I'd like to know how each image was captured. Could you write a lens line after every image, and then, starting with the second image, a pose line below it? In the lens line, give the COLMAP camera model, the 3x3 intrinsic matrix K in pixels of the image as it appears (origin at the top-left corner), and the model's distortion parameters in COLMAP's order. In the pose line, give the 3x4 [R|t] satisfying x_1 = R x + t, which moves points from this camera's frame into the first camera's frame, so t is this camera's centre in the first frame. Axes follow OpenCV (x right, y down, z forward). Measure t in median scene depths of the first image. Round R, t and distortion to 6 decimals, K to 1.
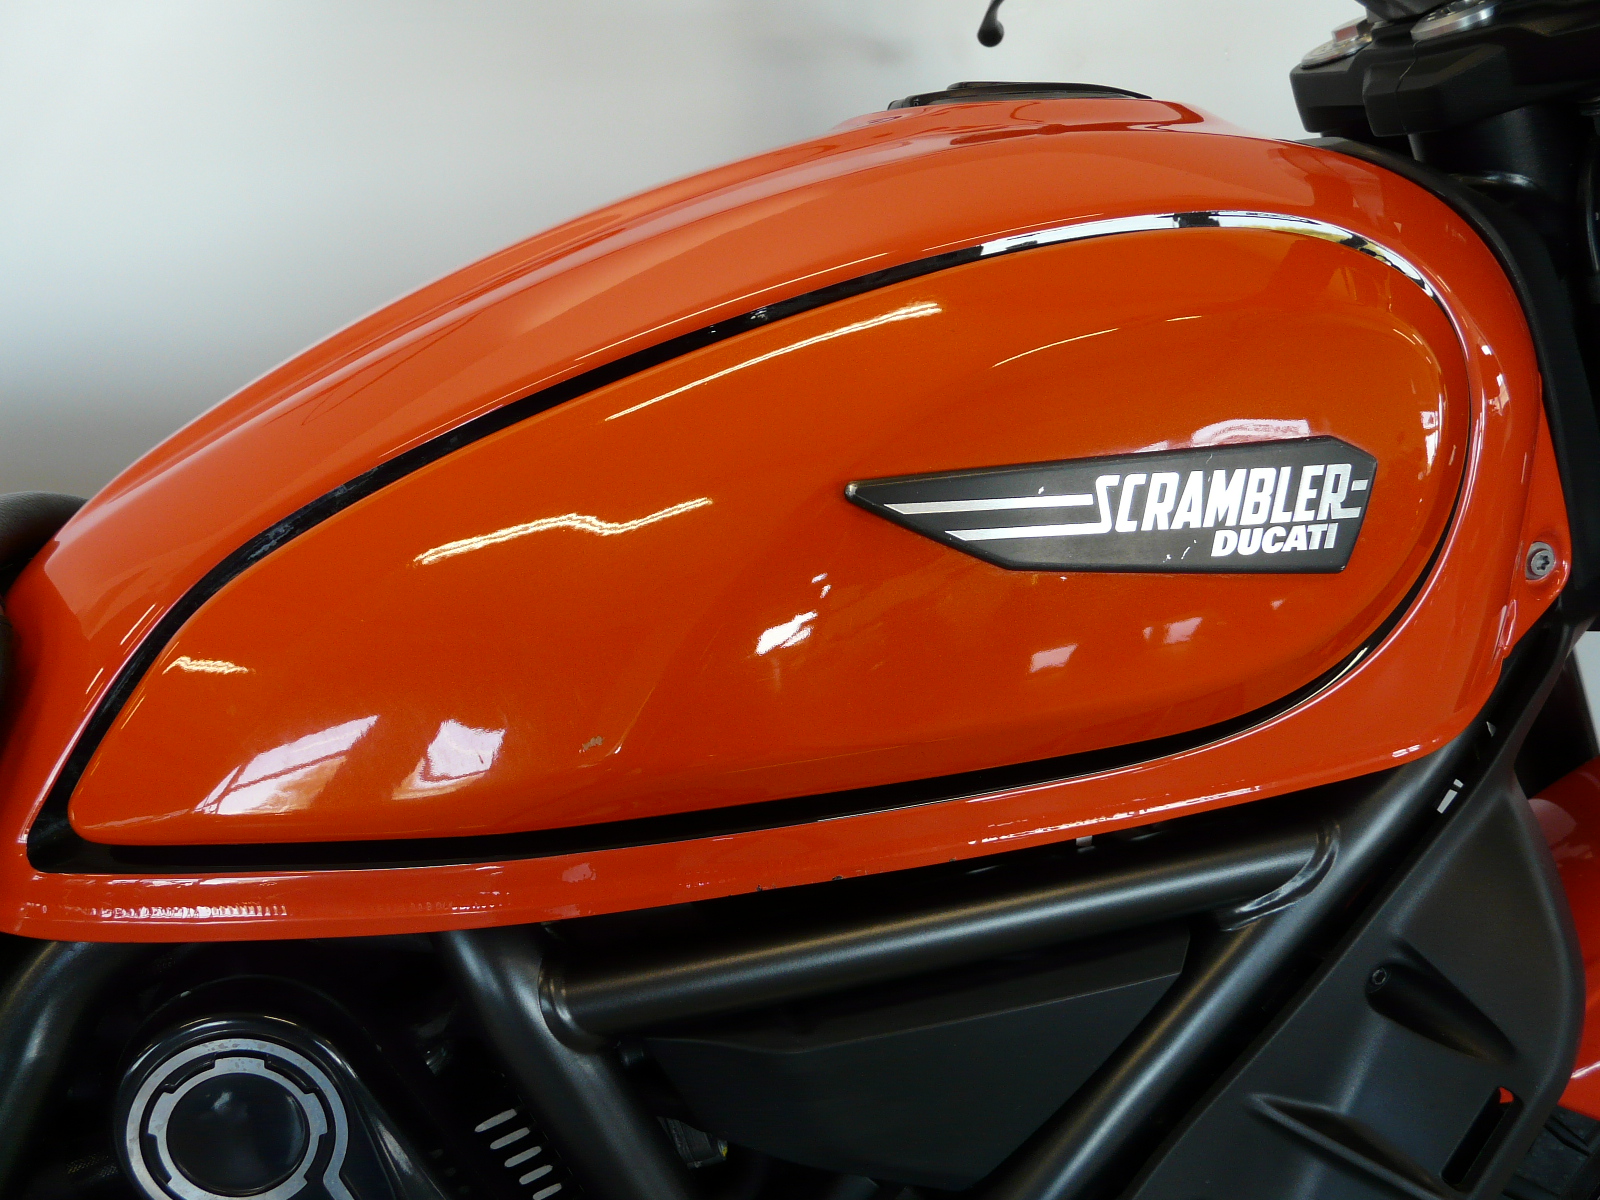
lens RADIAL K [[1333.2, 0, 800.0], [0, 1333.2, 600.0], [0, 0, 1]] dist [-0.076563, 0.098020]
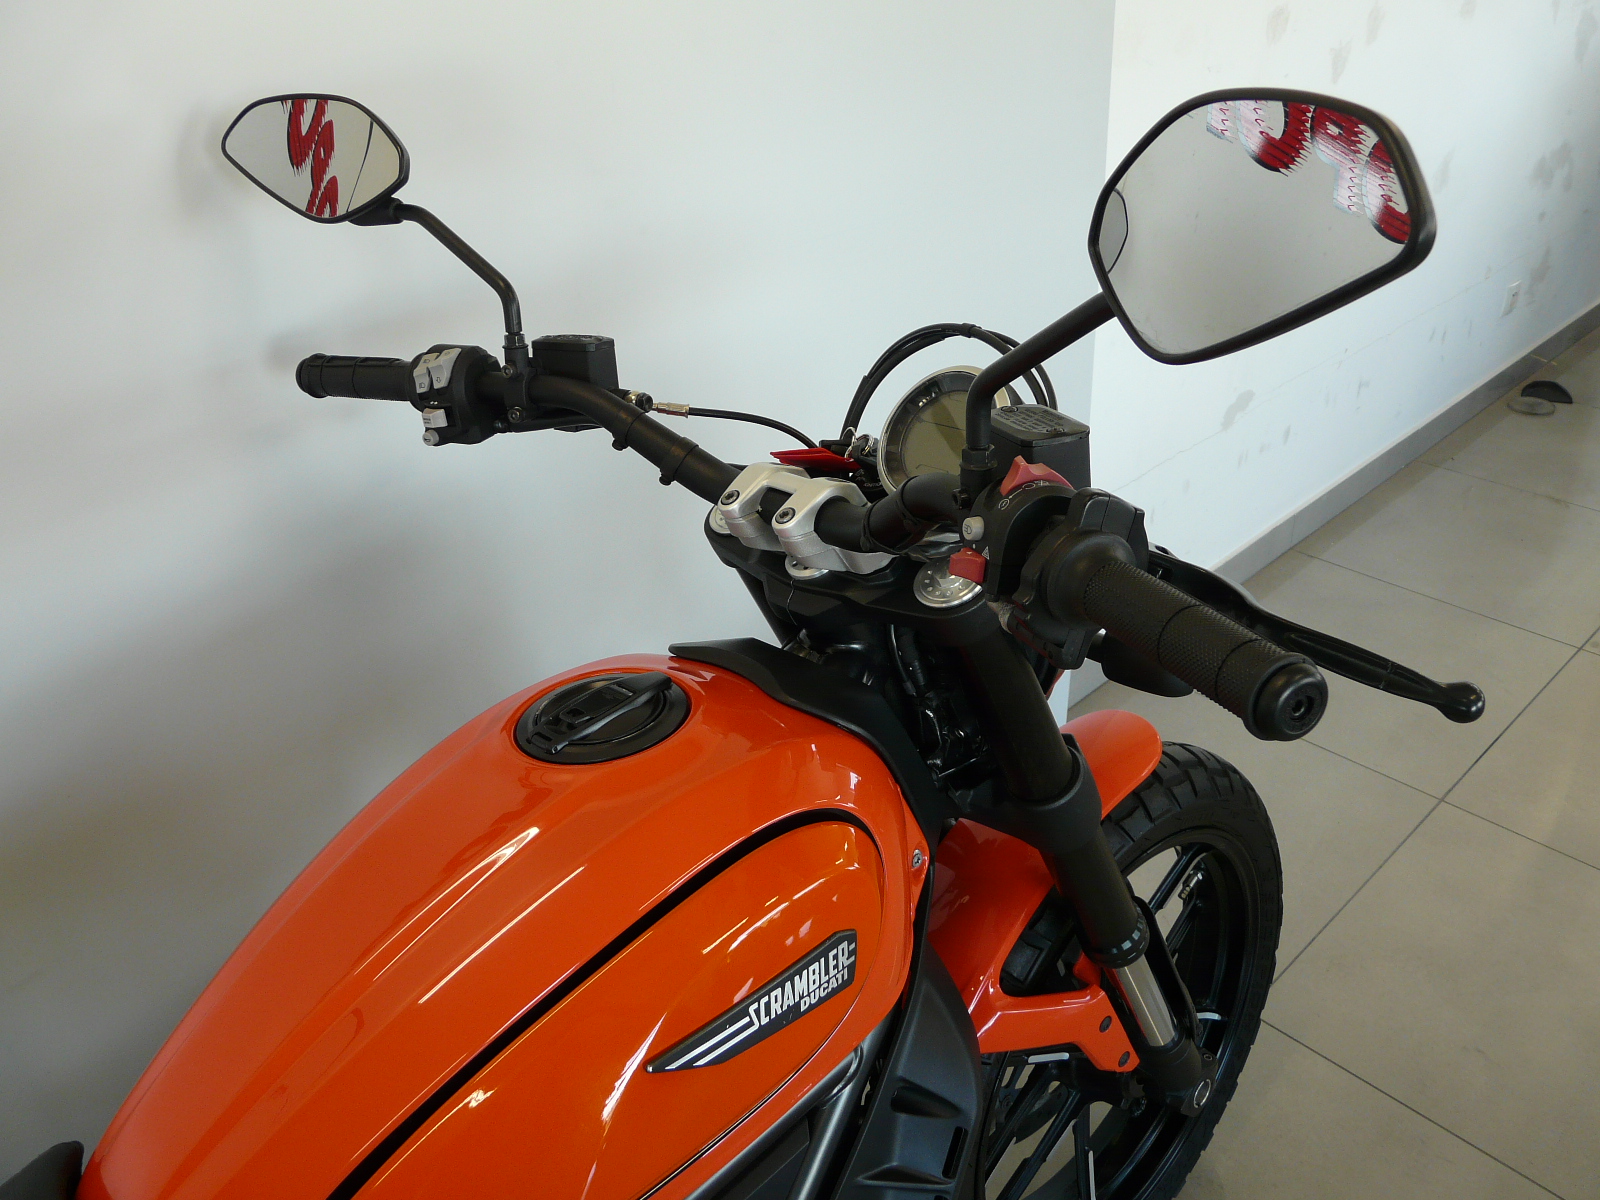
lens RADIAL K [[1333.2, 0, 800.0], [0, 1333.2, 600.0], [0, 0, 1]] dist [-0.076563, 0.098020]
pose [[0.856733, -0.293398, 0.424178, -0.394230], [0.228681, 0.953261, 0.197479, -1.070032], [-0.462293, -0.072185, 0.883784, -0.819681]]
